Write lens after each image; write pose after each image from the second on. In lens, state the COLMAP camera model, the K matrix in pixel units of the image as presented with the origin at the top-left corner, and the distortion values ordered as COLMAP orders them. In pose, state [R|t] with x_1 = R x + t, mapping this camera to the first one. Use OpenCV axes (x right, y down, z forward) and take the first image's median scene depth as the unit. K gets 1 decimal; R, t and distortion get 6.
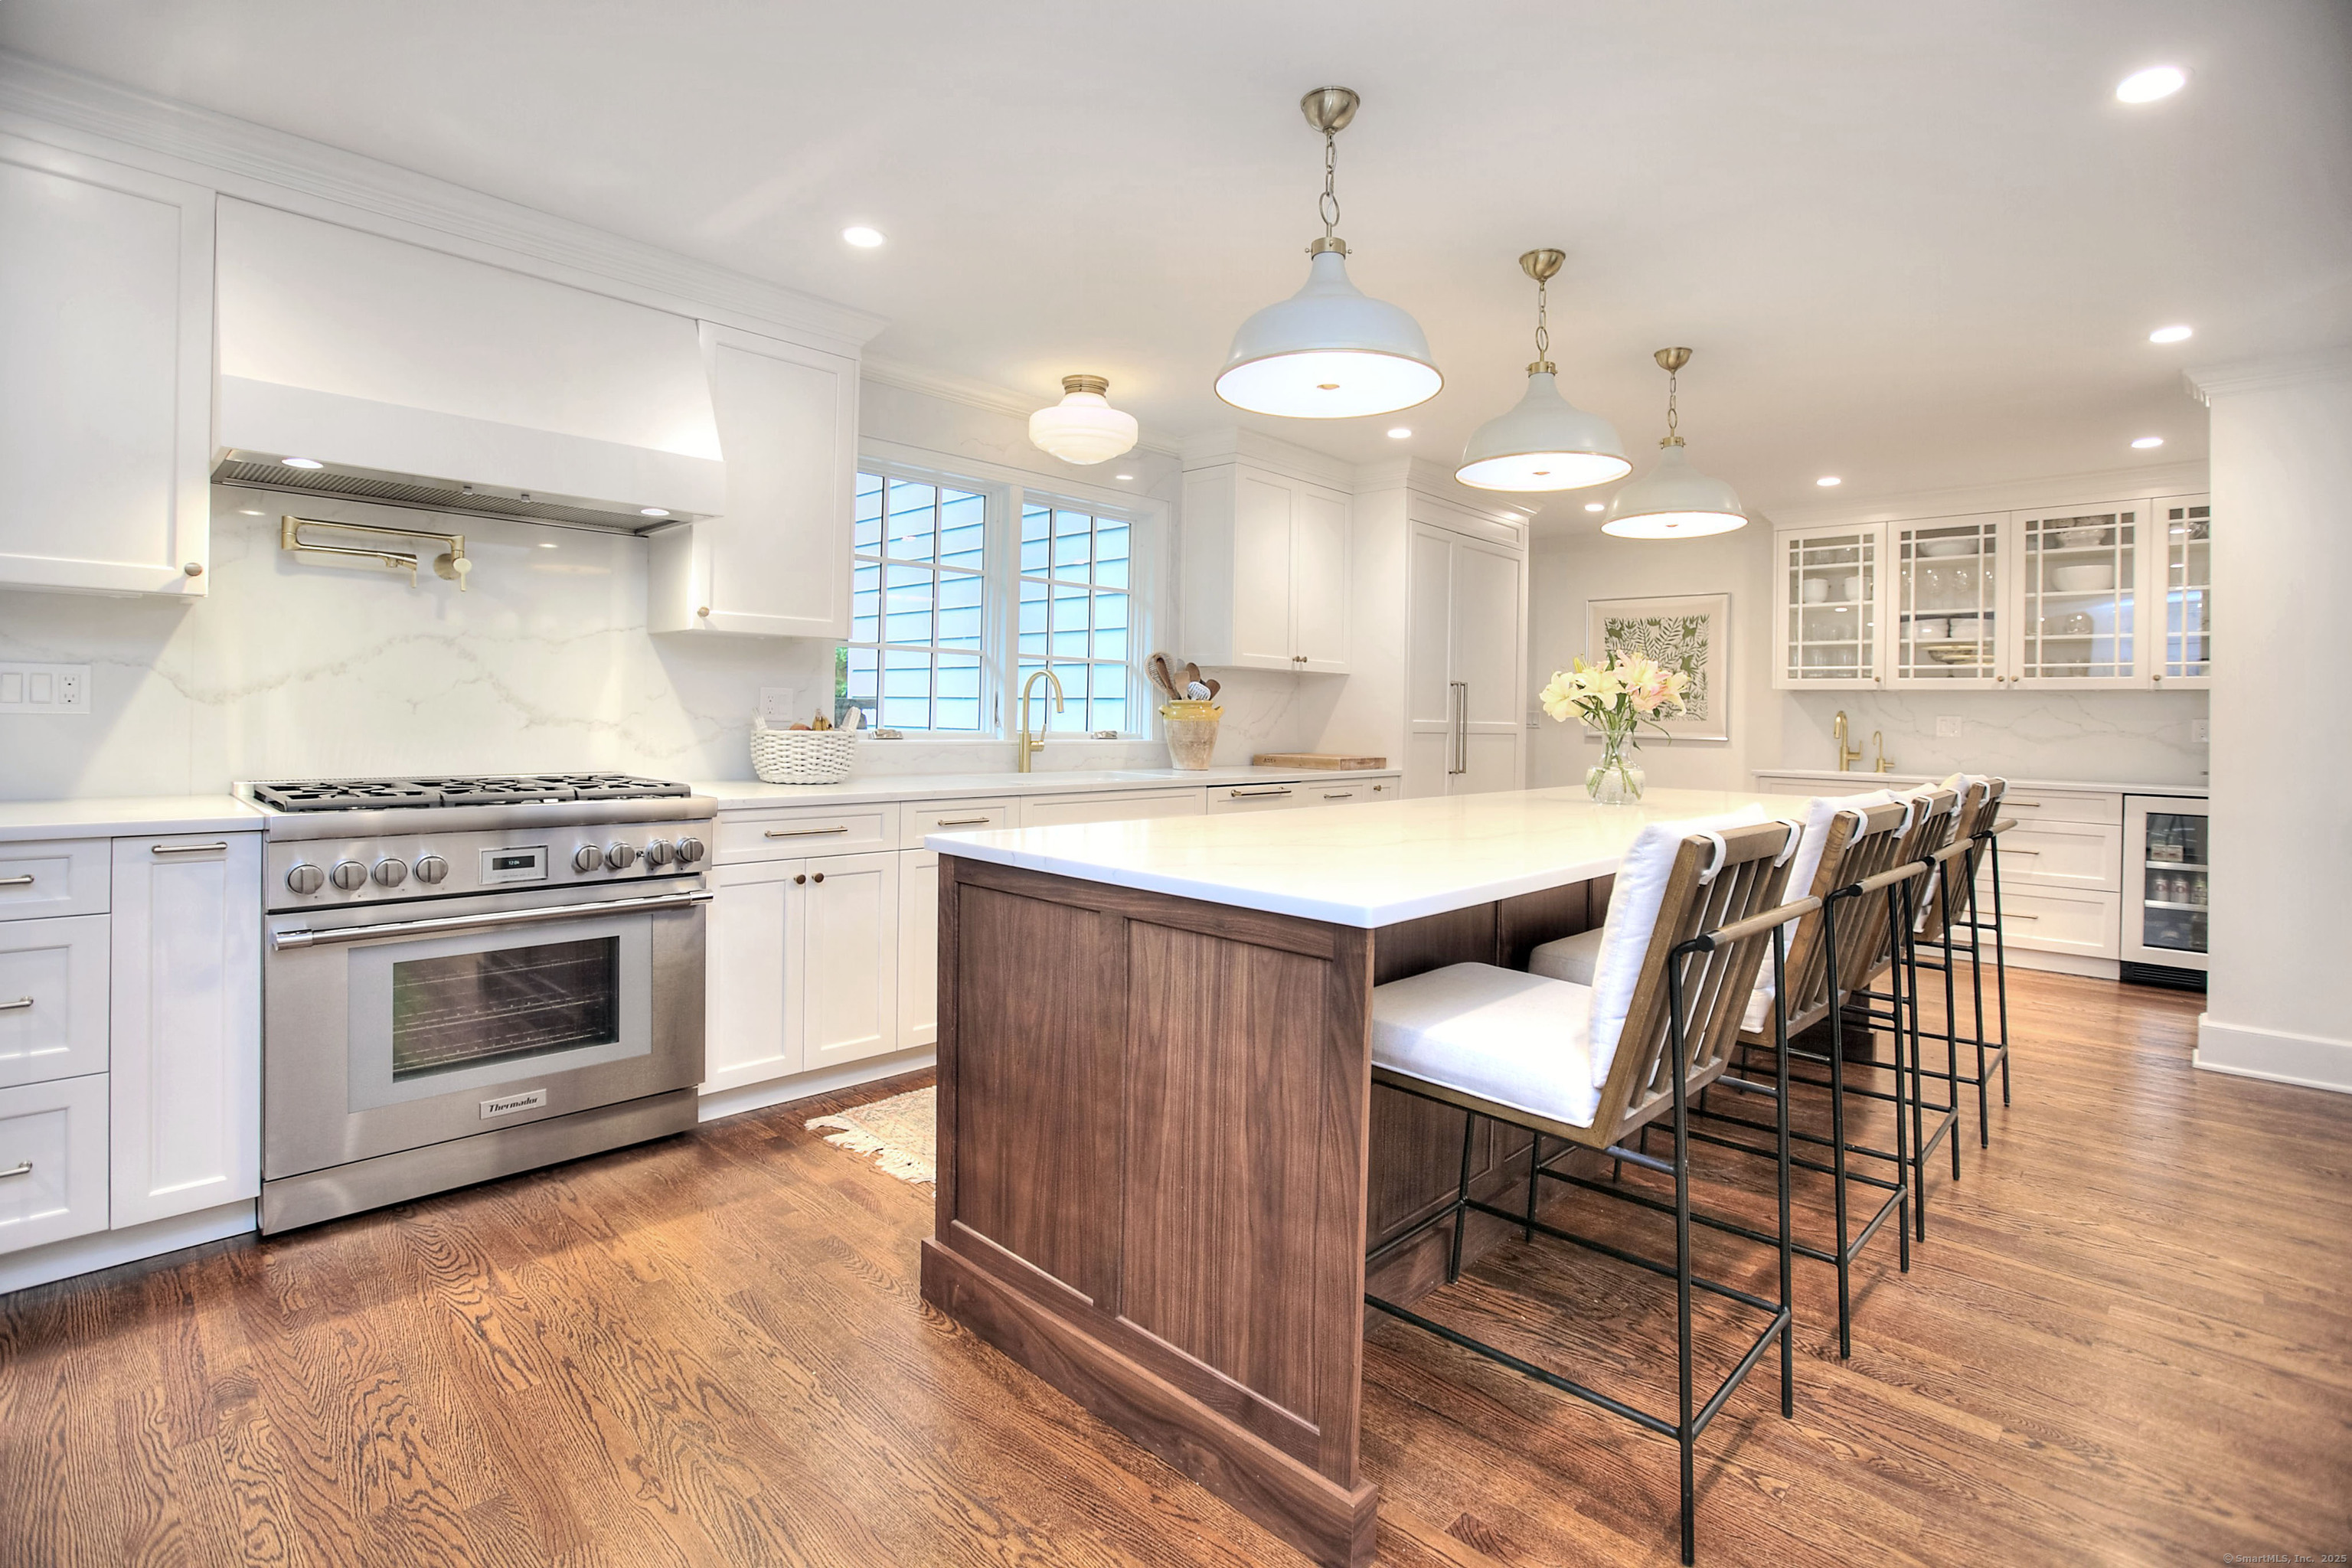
lens RADIAL K [[1075.4, 0, 1188.1], [0, 1075.4, 729.6], [0, 0, 1]] dist [-0.054534, 0.031855]
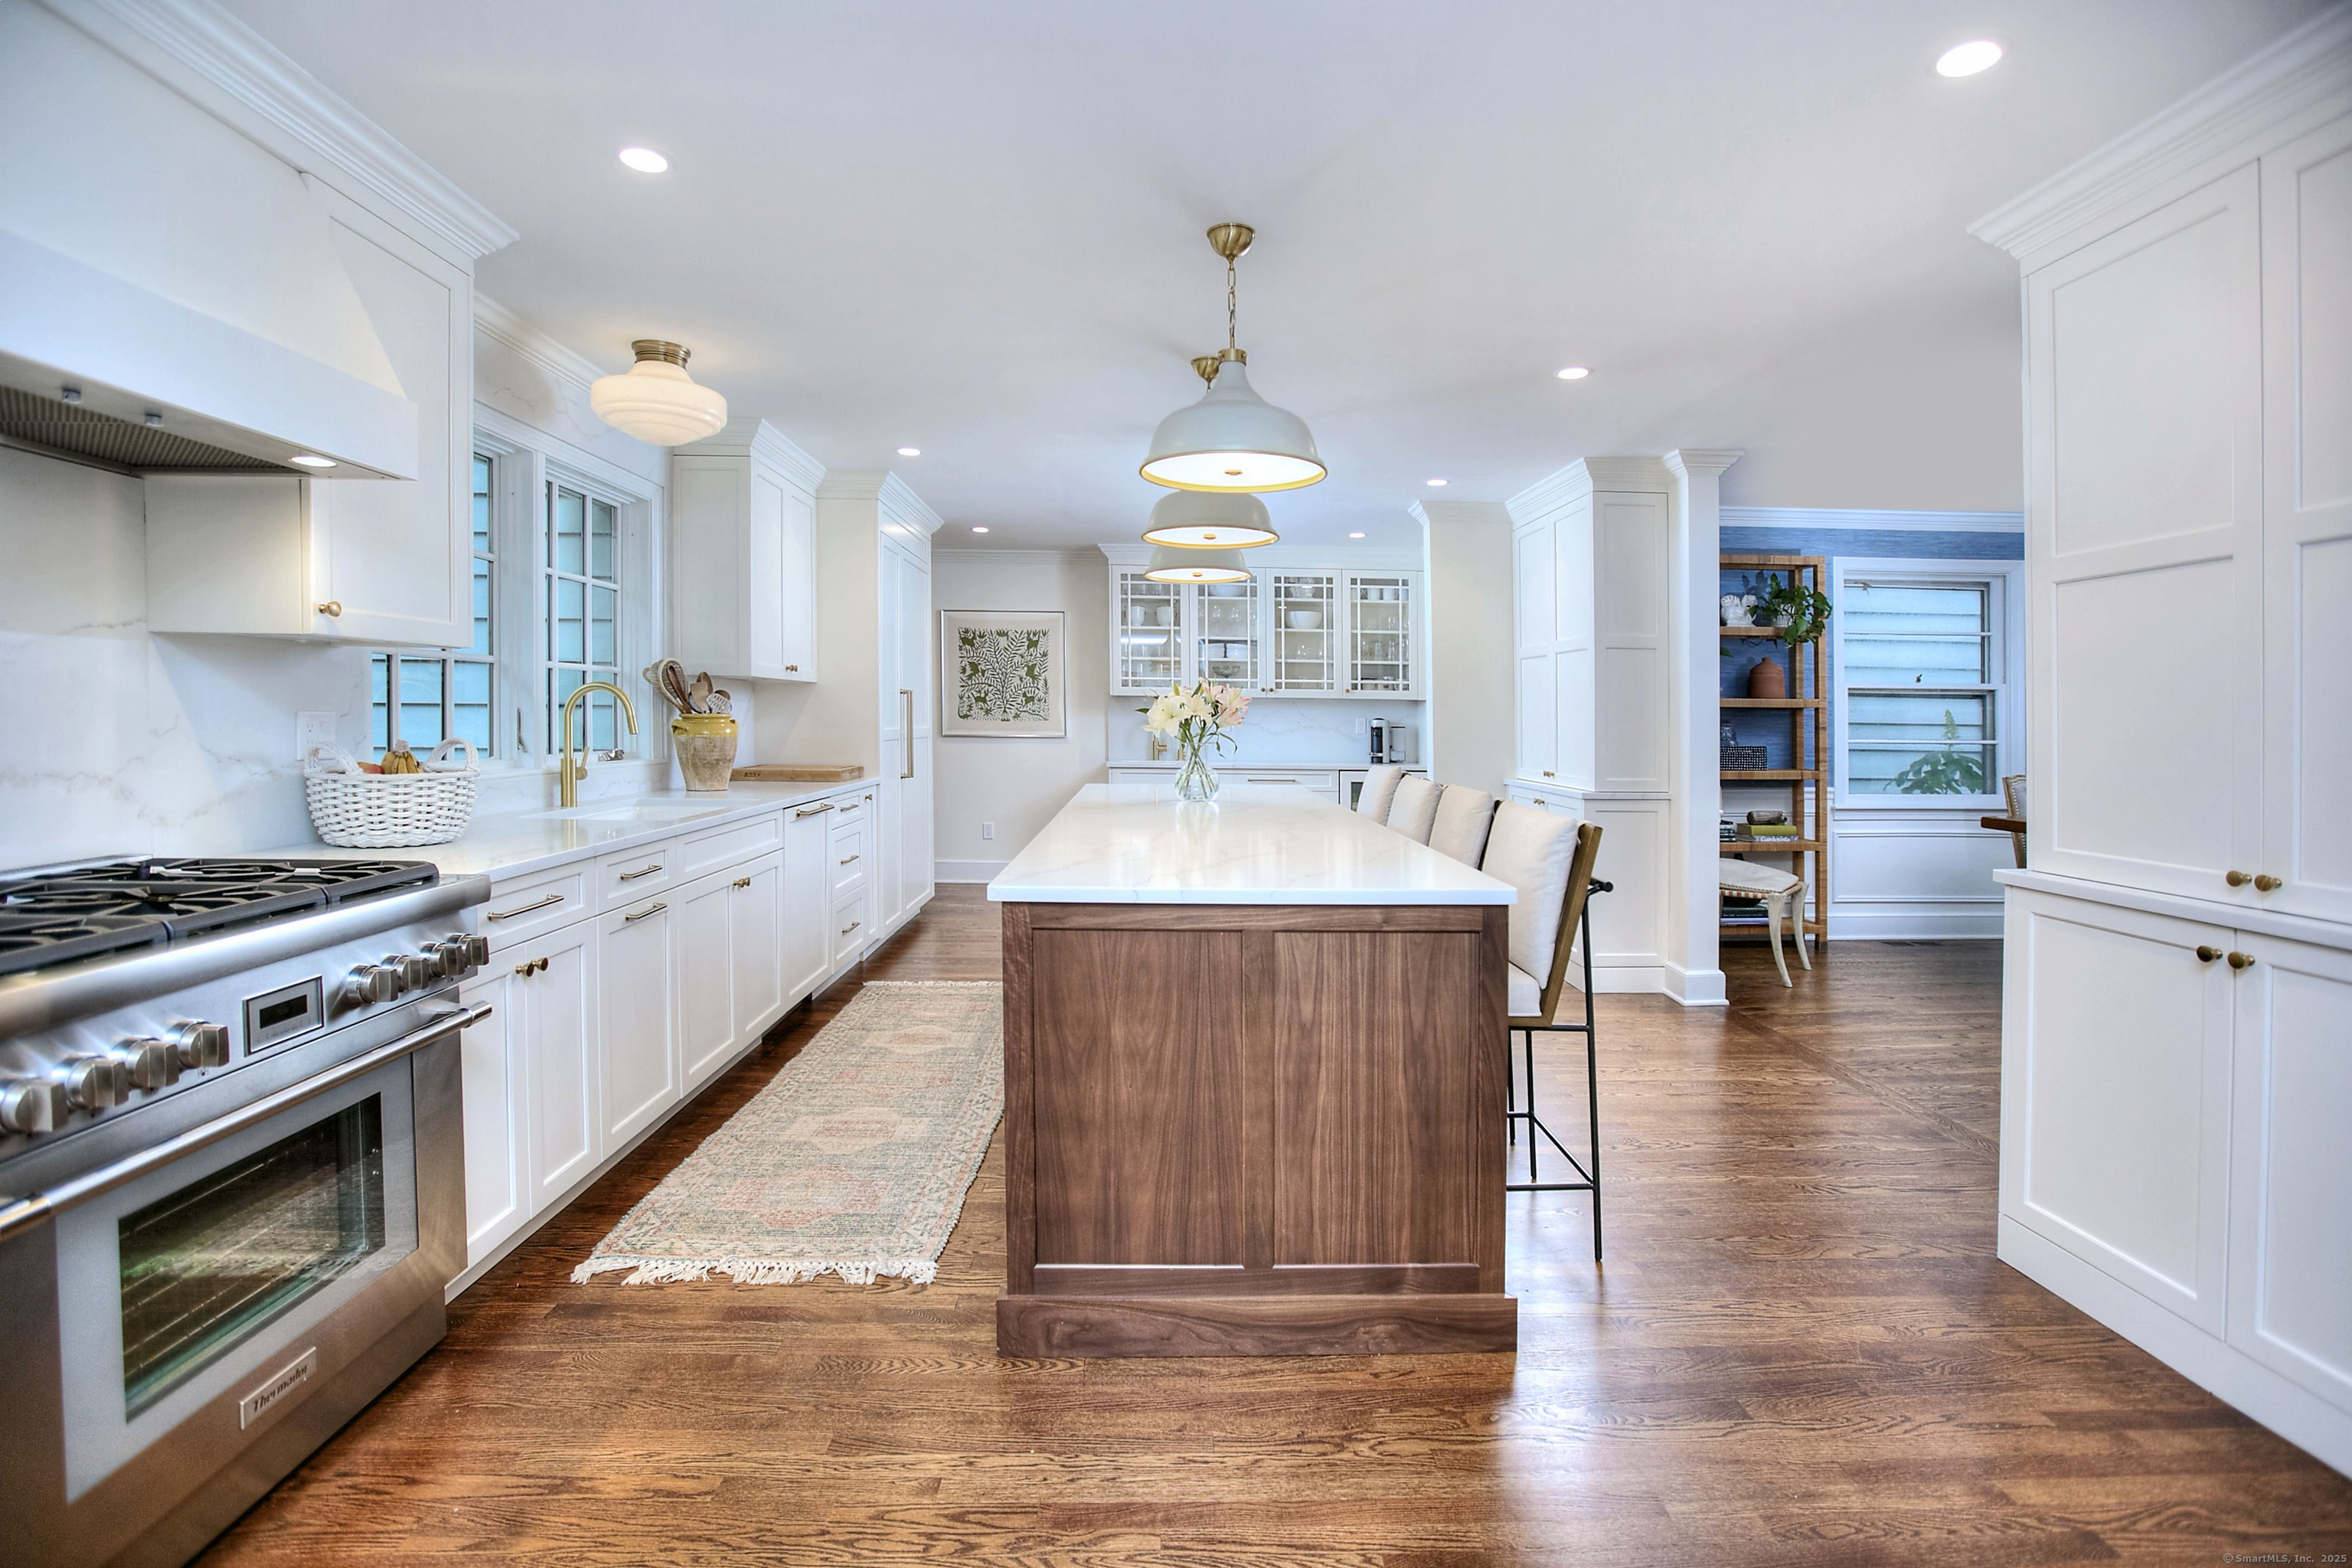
lens RADIAL K [[1075.4, 0, 1188.1], [0, 1075.4, 729.6], [0, 0, 1]] dist [-0.054534, 0.031855]
pose [[0.710538, -0.019855, 0.703378, -0.873820], [0.011233, 0.999795, 0.016875, -0.062026], [-0.703569, -0.004089, 0.710615, 0.205554]]
